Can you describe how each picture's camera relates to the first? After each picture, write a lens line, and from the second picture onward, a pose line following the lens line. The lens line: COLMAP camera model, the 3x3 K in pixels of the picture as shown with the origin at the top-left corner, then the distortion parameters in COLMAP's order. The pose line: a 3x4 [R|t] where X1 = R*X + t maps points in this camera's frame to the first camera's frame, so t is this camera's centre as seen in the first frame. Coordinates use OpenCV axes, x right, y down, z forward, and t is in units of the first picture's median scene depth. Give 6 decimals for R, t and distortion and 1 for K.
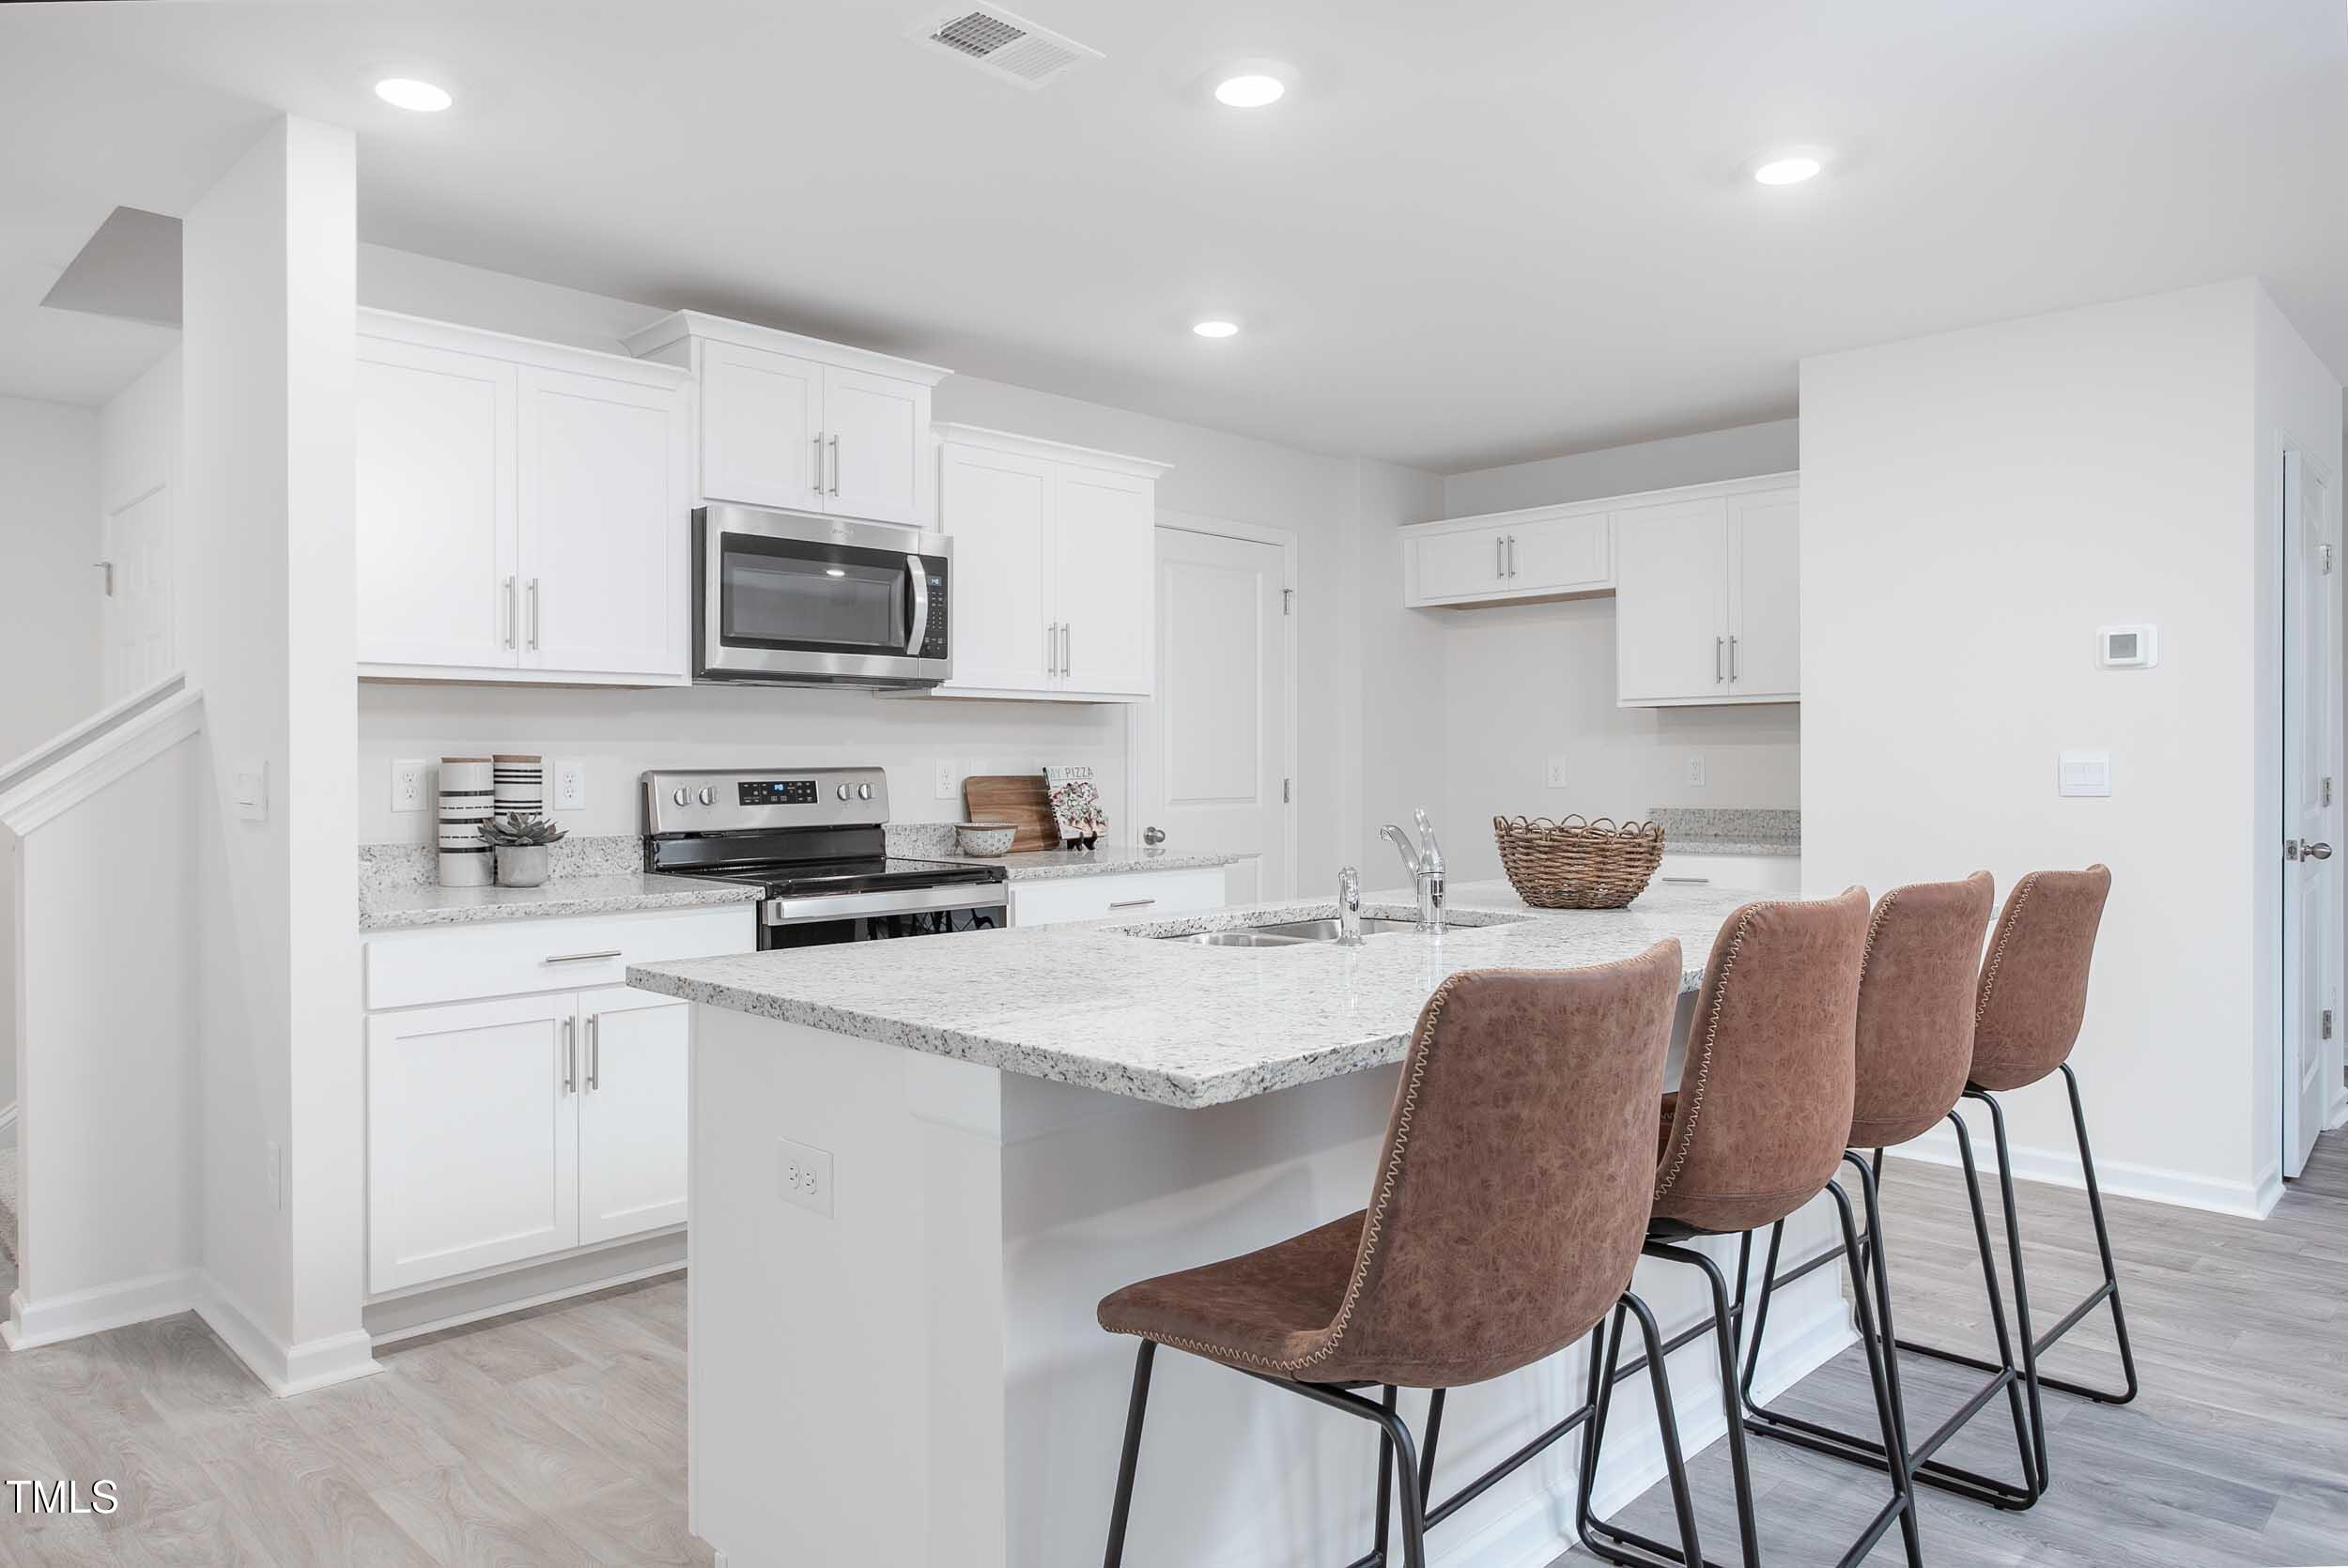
lens RADIAL K [[1503.0, 0, 1174.9], [0, 1503.0, 774.5], [0, 0, 1]] dist [-0.022750, 0.002304]
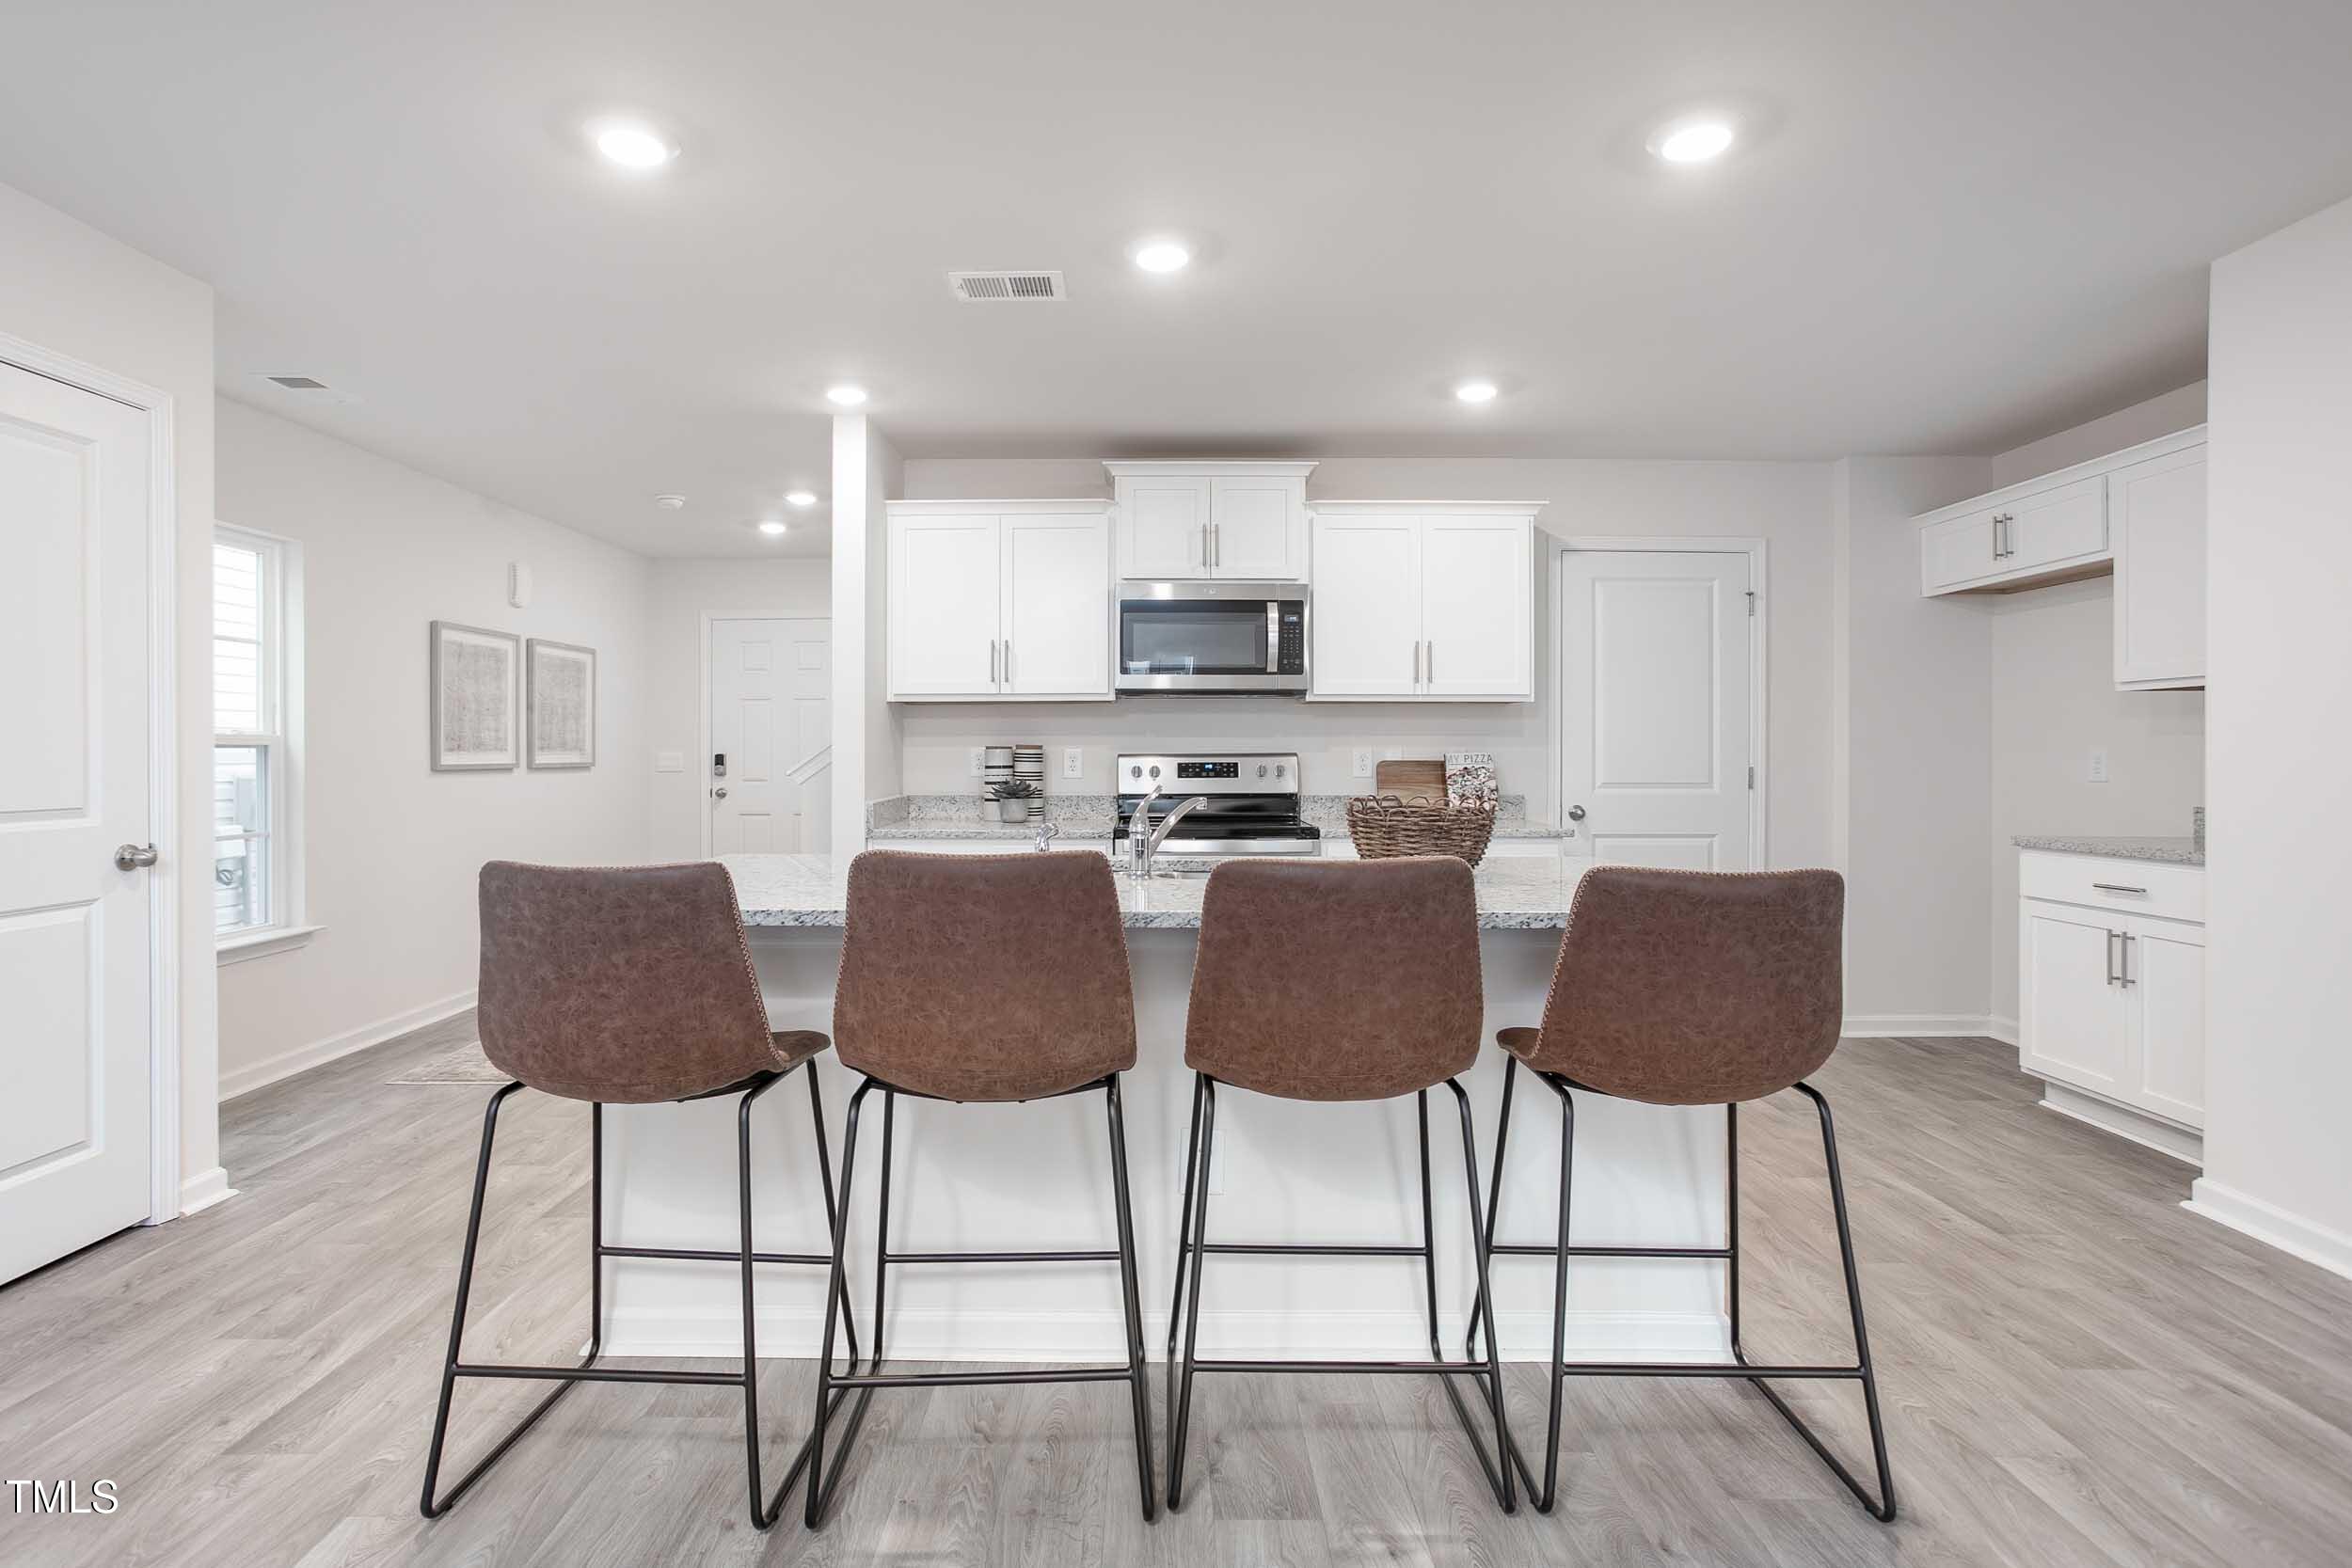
lens RADIAL K [[1159.7, 0, 1166.1], [0, 1159.7, 755.7], [0, 0, 1]] dist [-0.039202, 0.007051]
pose [[0.709597, 0.006303, -0.704579, 0.511026], [-0.009032, 0.999959, -0.000151, -0.001428], [0.704549, 0.006471, 0.709625, 0.165511]]
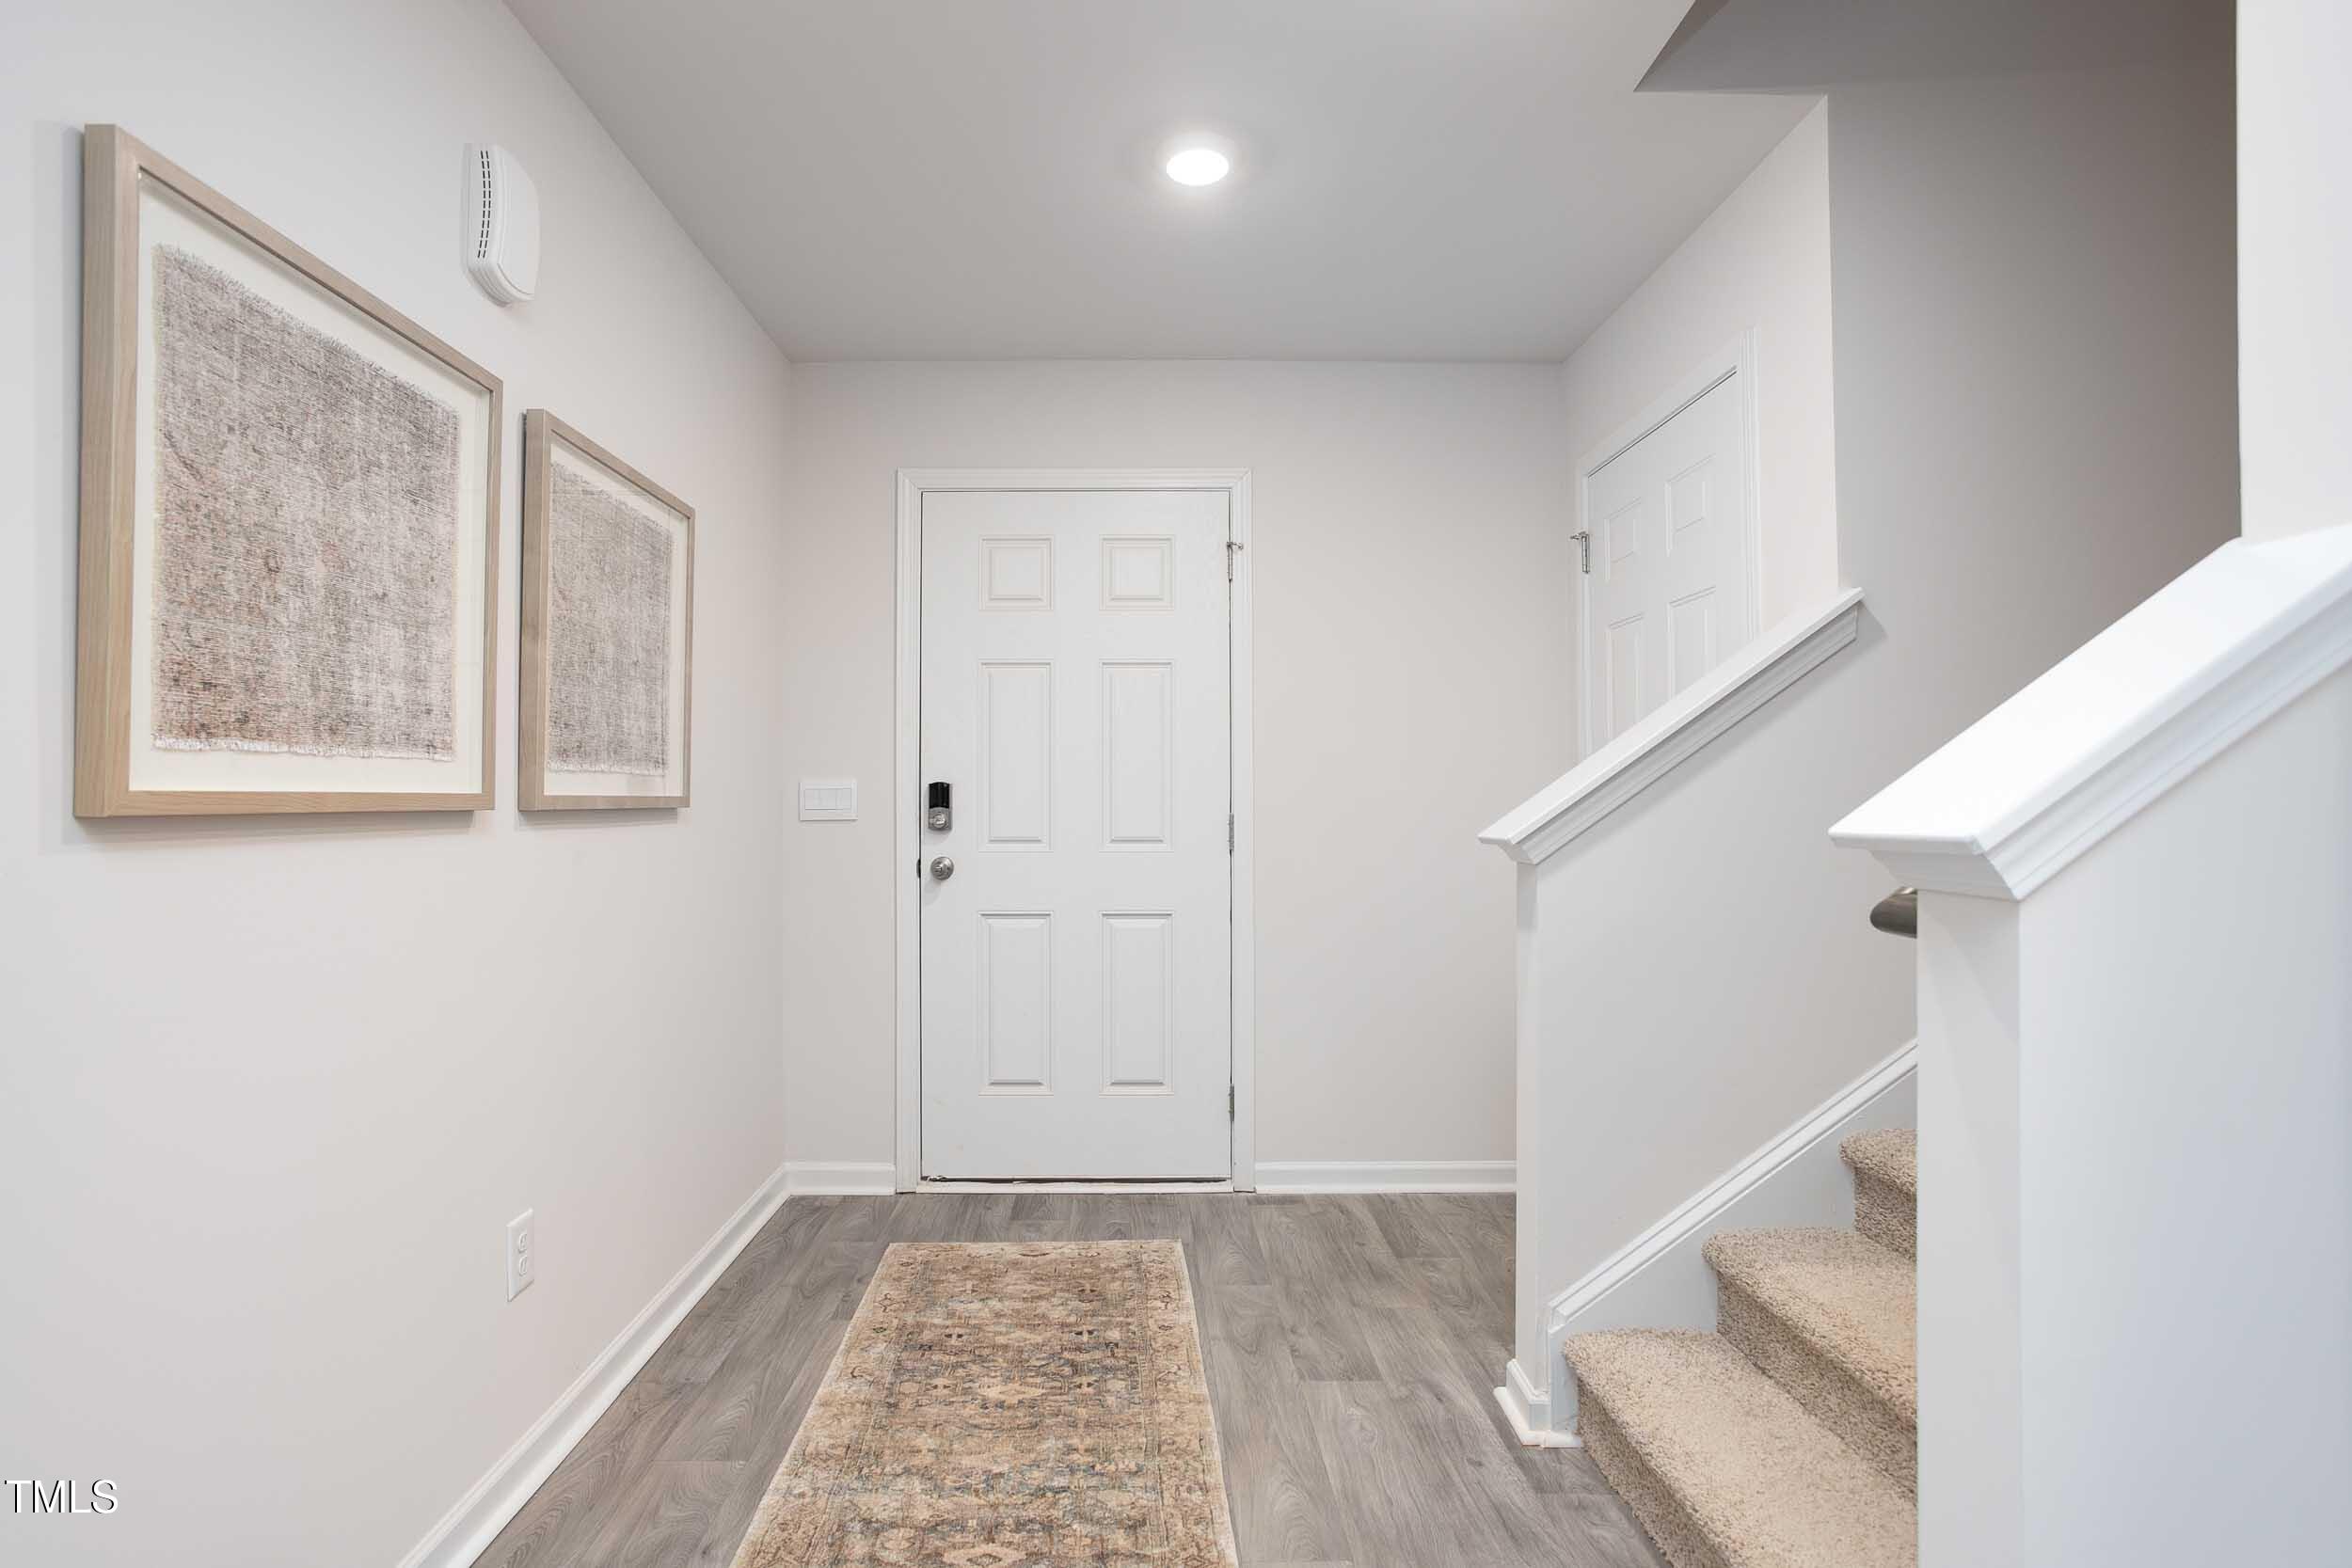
lens RADIAL K [[1159.7, 0, 1199.6], [0, 1159.7, 794.8], [0, 0, 1]] dist [-0.039202, 0.007051]
pose [[0.739790, 0.004019, -0.672826, -0.534301], [-0.012108, 0.999900, -0.007341, 0.013887], [0.672729, 0.013577, 0.739765, 0.458243]]
